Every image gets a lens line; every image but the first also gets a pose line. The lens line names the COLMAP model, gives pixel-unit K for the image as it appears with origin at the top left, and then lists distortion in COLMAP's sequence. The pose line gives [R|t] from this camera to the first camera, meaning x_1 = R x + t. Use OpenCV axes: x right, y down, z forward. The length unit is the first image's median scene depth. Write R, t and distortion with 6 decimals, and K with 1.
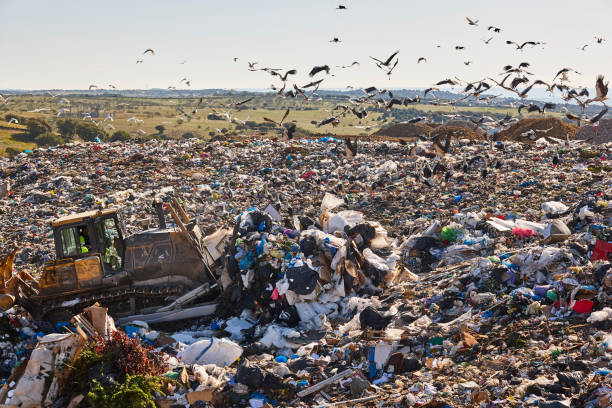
lens RADIAL K [[1350.8, 0, 306.0], [0, 1350.8, 204.0], [0, 0, 1]] dist [-0.271107, 0.144445]
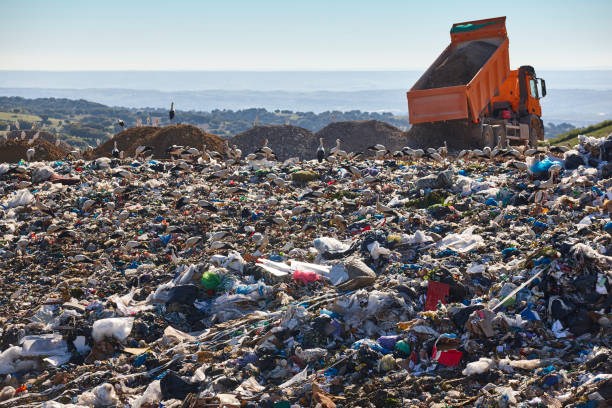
lens RADIAL K [[2275.3, 0, 306.0], [0, 2275.3, 204.0], [0, 0, 1]] dist [0.262051, 3.809759]
pose [[0.947768, -0.015148, 0.318601, -0.291676], [0.024116, 0.999416, -0.024223, 0.012566], [-0.318048, 0.030641, 0.947579, -0.277926]]
